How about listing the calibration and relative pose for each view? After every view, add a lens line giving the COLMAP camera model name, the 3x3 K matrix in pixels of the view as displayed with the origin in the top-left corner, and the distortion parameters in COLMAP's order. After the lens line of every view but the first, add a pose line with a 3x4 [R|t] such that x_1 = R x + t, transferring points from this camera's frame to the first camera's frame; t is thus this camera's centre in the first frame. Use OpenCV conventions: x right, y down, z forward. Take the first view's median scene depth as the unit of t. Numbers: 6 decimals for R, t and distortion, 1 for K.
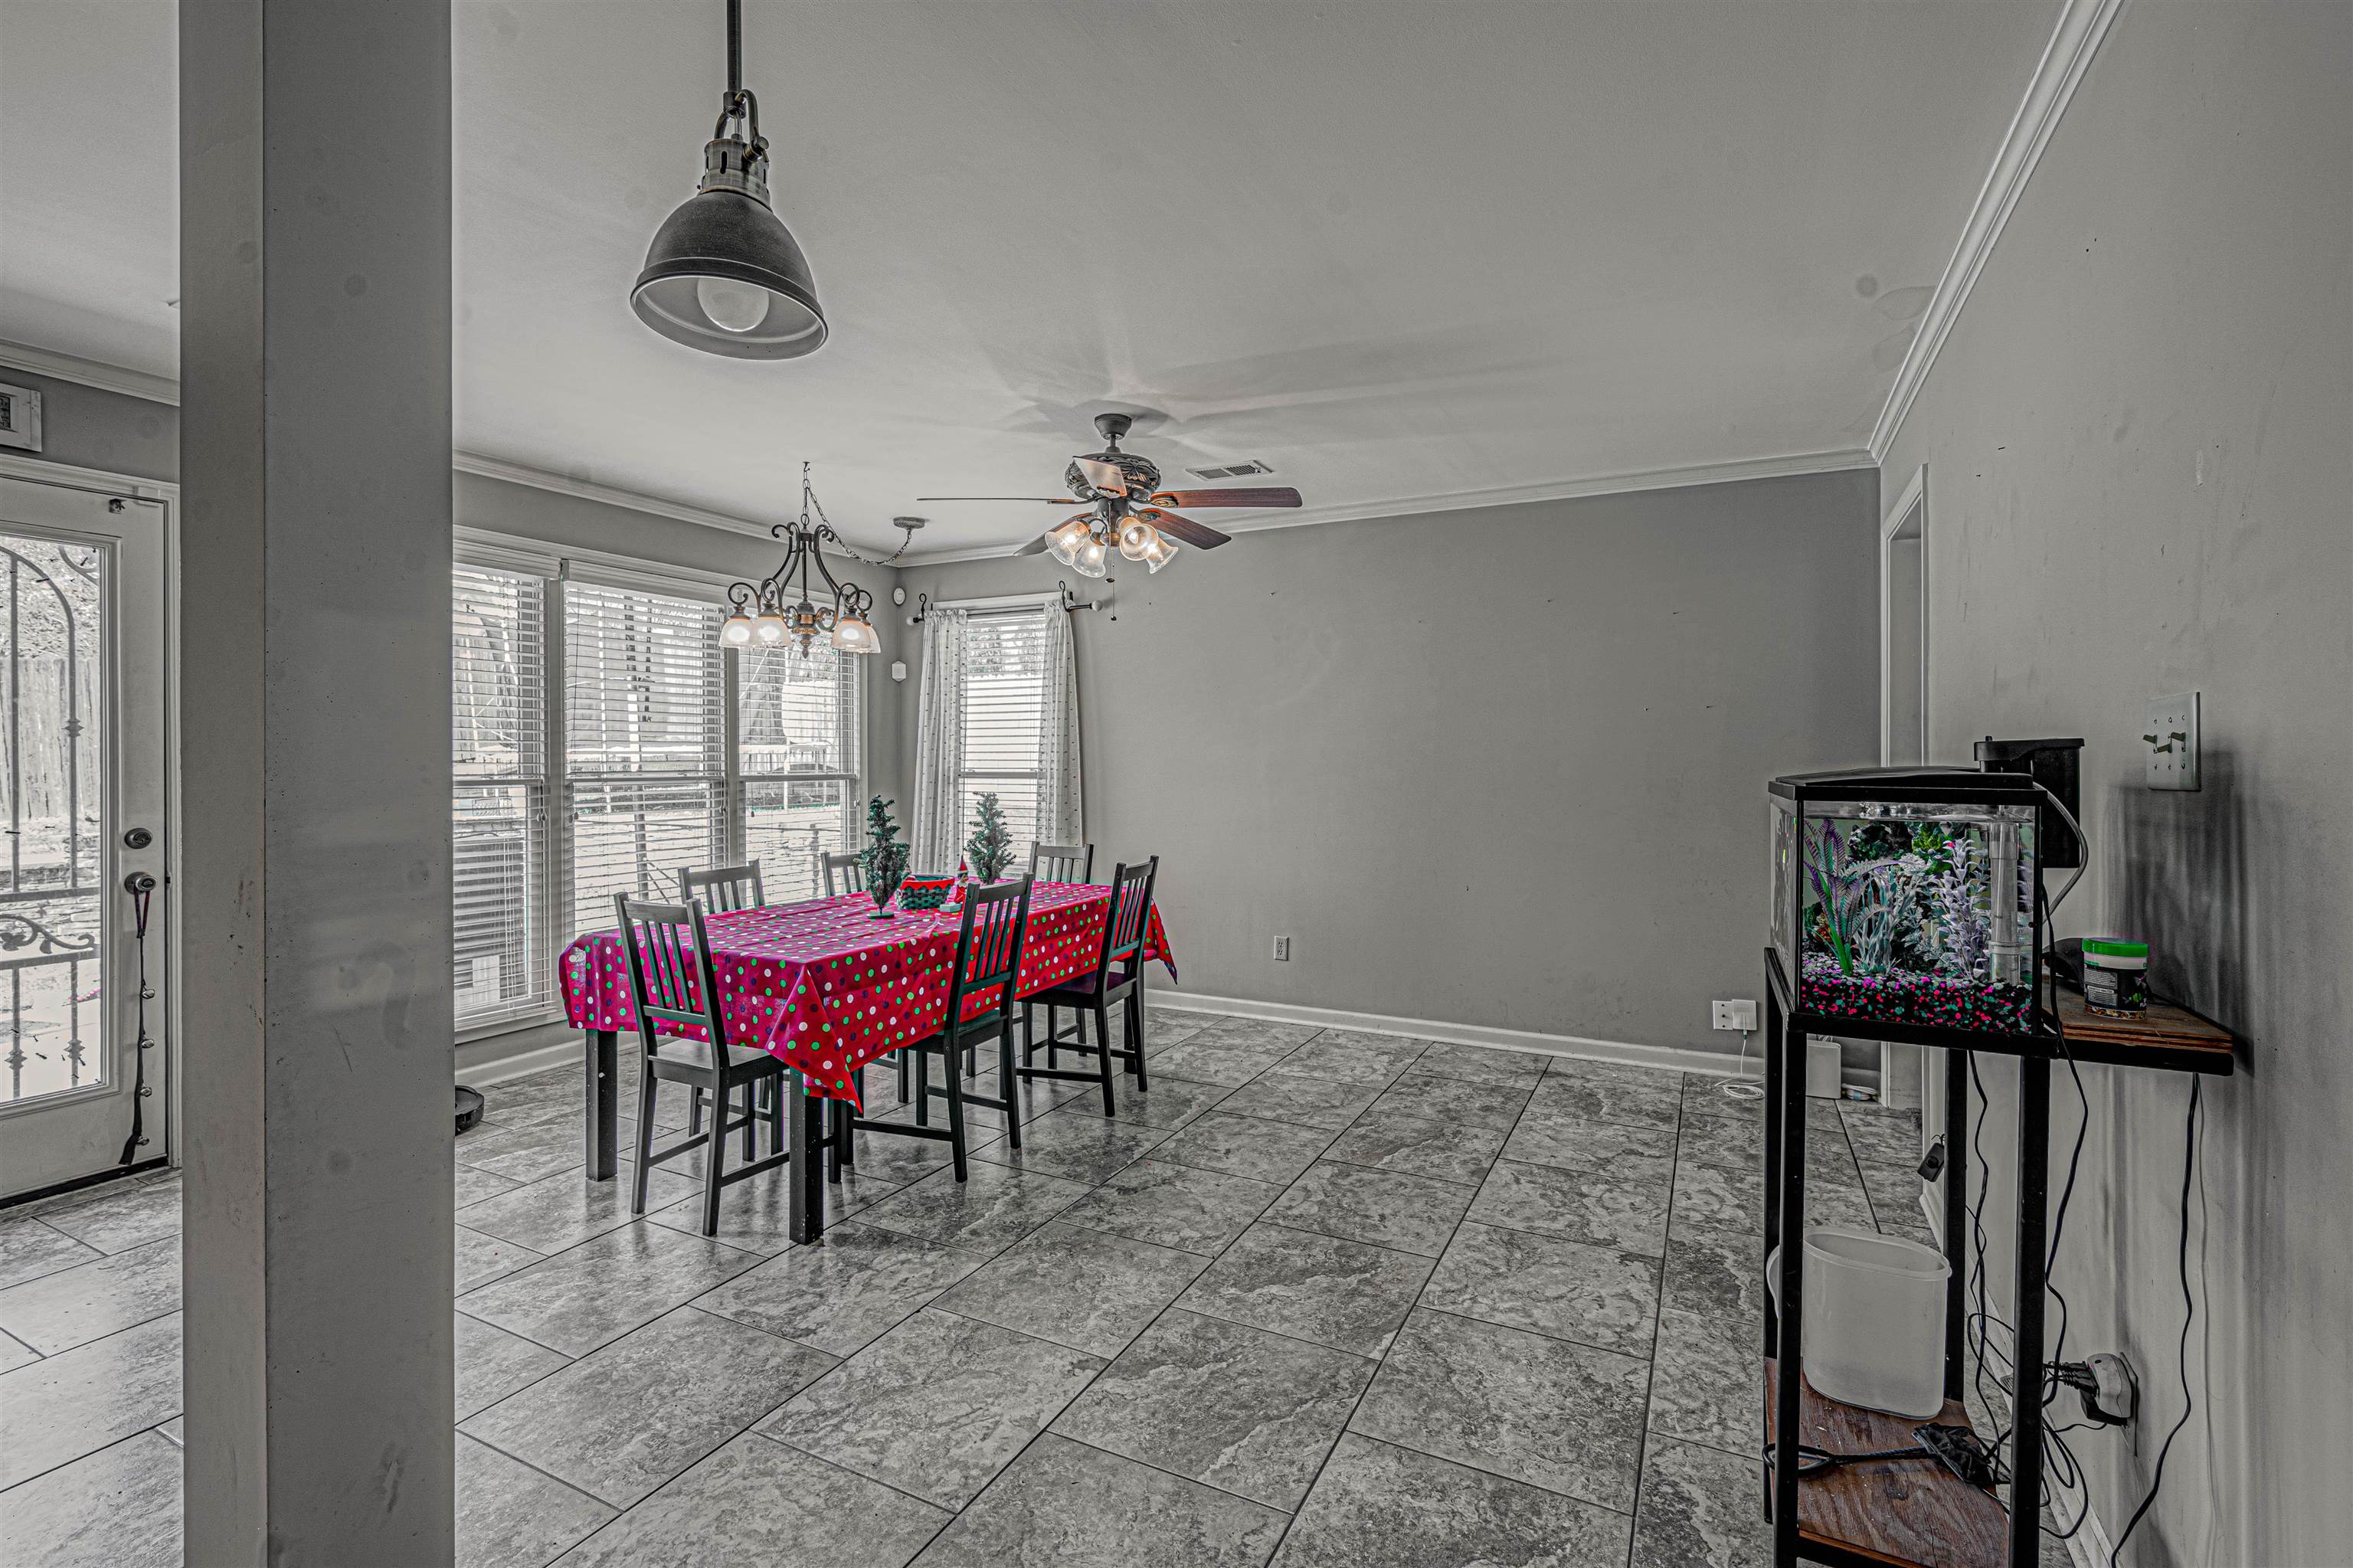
lens RADIAL K [[1046.4, 0, 1183.3], [0, 1046.4, 754.5], [0, 0, 1]] dist [-0.001611, 0.000248]
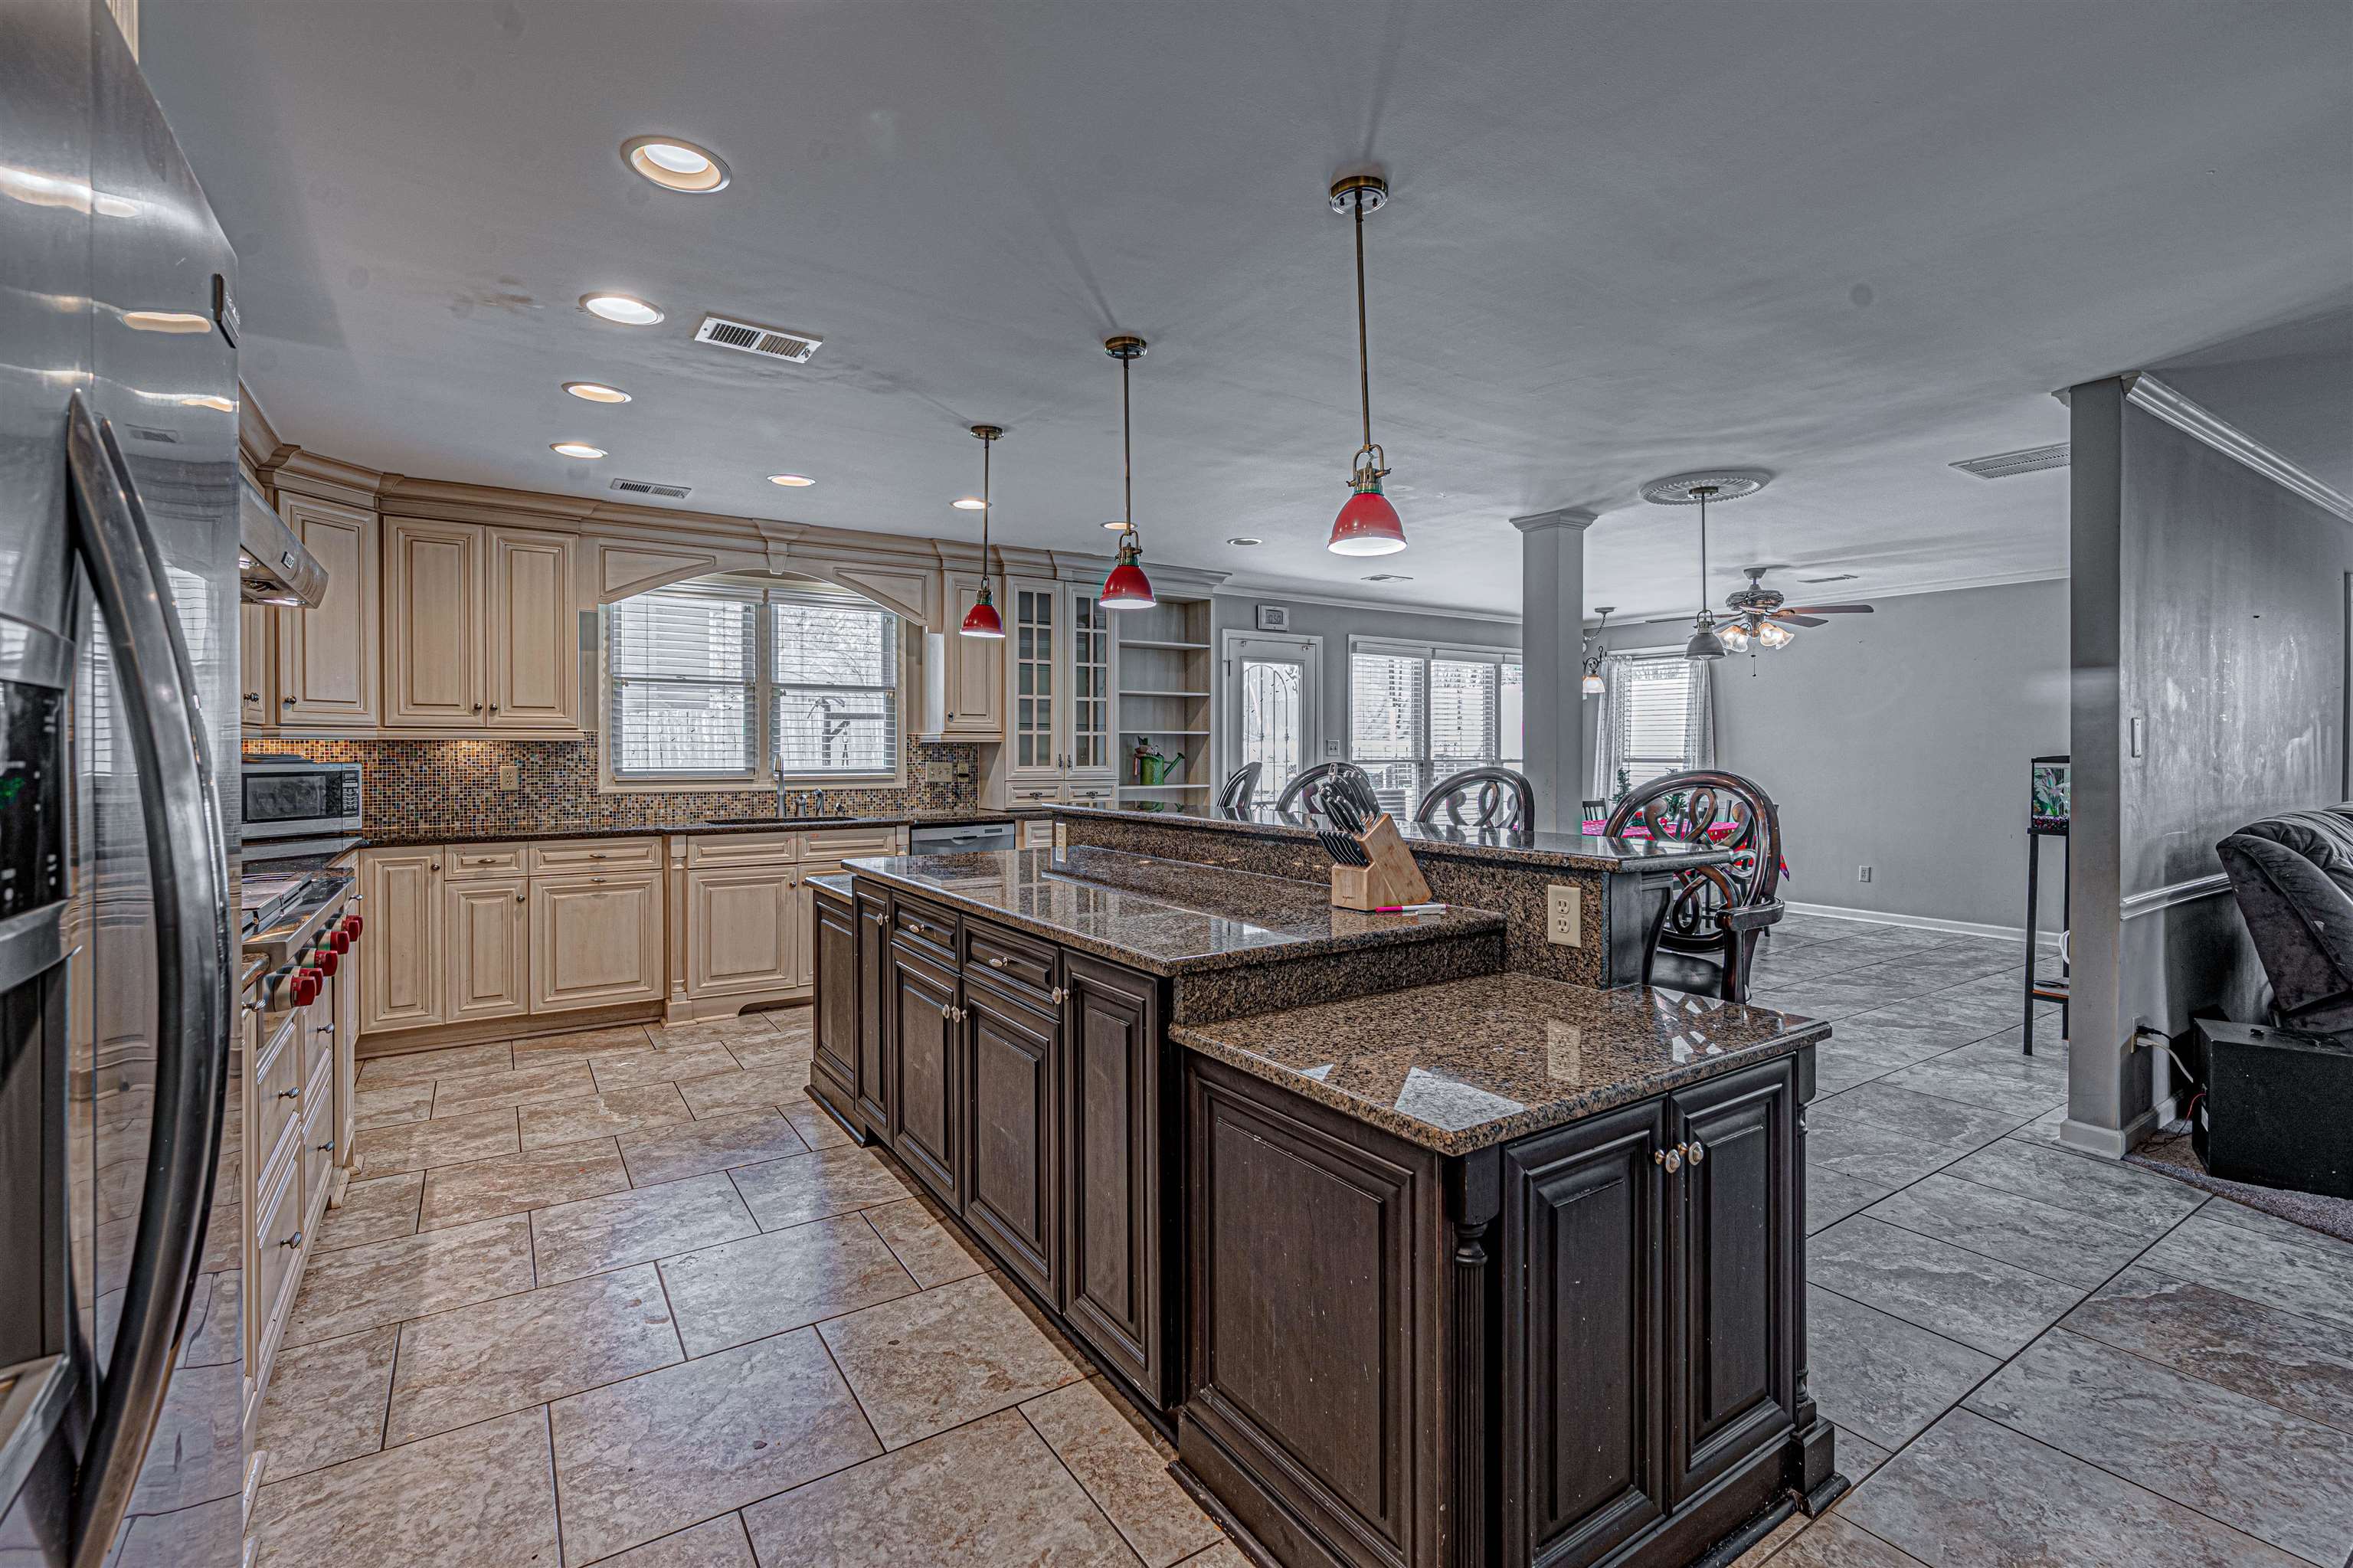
lens RADIAL K [[1046.4, 0, 1183.3], [0, 1046.4, 754.5], [0, 0, 1]] dist [-0.001611, 0.000248]
pose [[0.873438, 0.003657, -0.486921, -0.046818], [-0.000686, 0.999980, 0.006279, 0.001568], [0.486934, -0.005150, 0.873424, -1.128759]]
